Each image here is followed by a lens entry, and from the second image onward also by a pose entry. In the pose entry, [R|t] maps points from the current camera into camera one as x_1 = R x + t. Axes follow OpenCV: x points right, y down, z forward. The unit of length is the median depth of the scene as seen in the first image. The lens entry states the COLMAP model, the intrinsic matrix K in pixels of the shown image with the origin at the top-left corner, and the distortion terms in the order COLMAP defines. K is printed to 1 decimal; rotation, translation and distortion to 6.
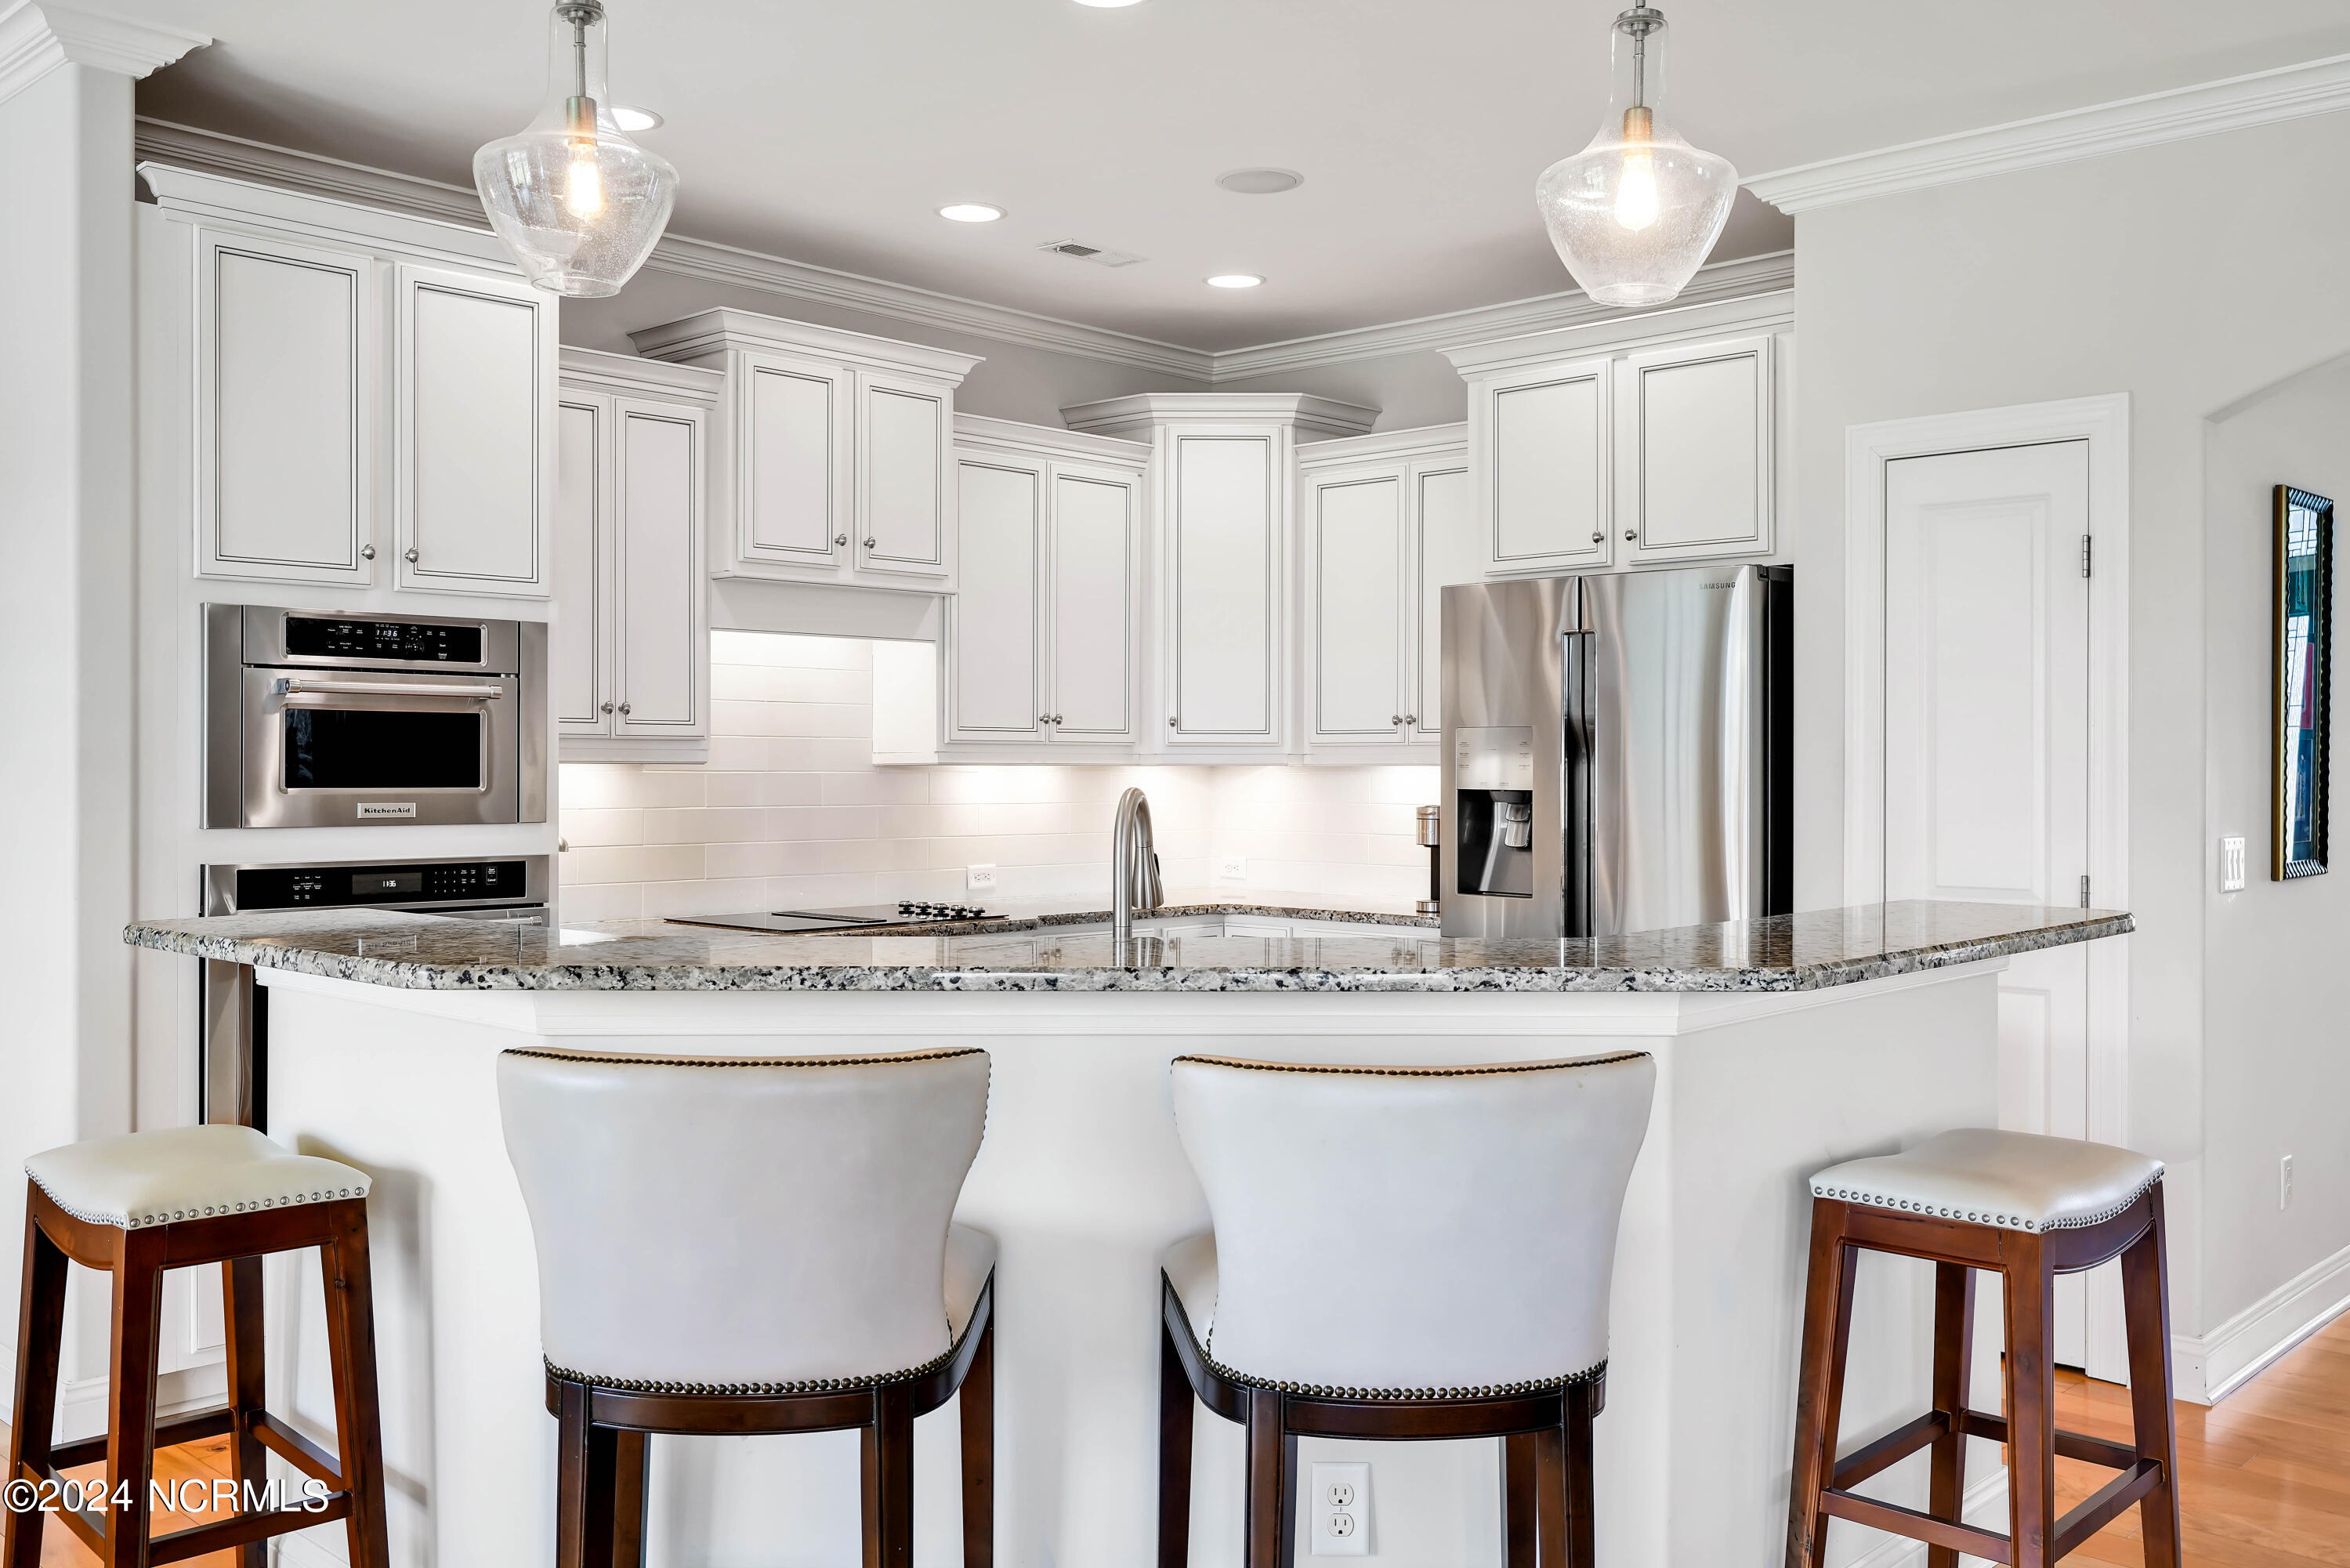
lens RADIAL K [[2065.0, 0, 1175.0], [0, 2065.0, 784.0], [0, 0, 1]] dist [-0.063711, 0.046586]
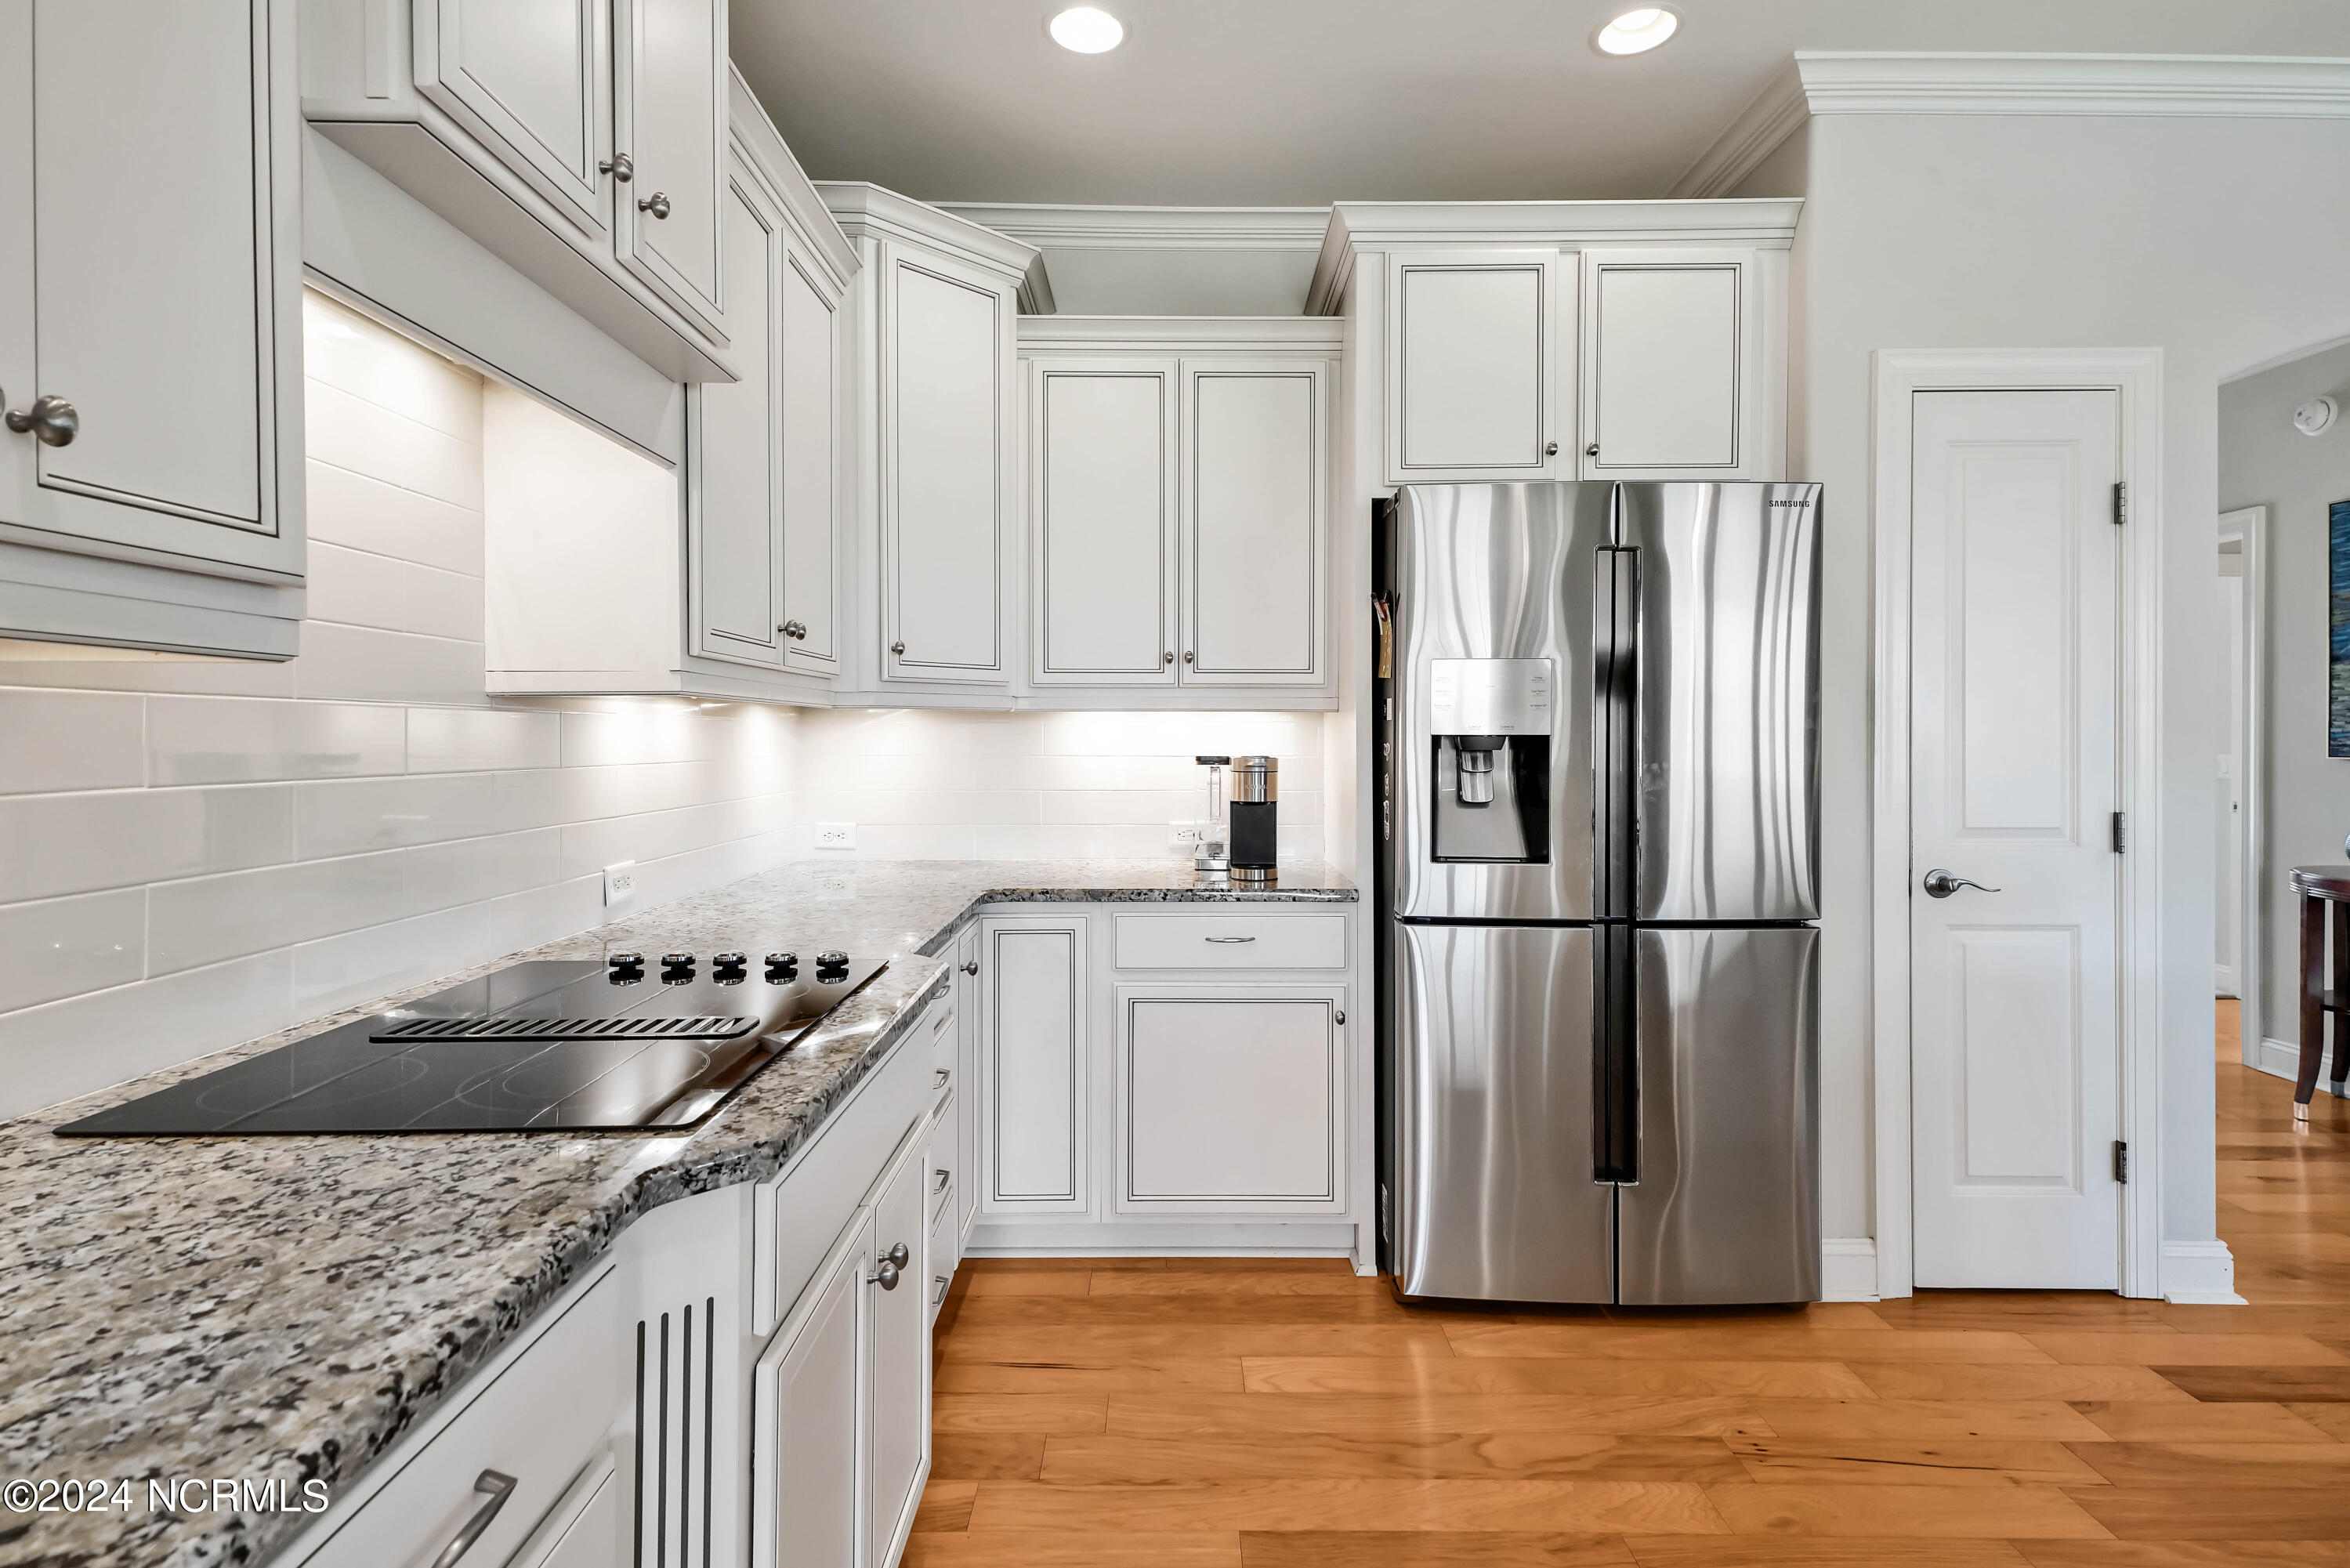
lens RADIAL K [[1143.8, 0, 1176.5], [0, 1143.8, 740.4], [0, 0, 1]] dist [0.012305, 0.000236]
pose [[0.723616, -0.004853, 0.690185, -0.244101], [0.007731, 0.999970, -0.001074, 0.004561], [-0.690159, 0.006113, 0.723632, 0.733144]]
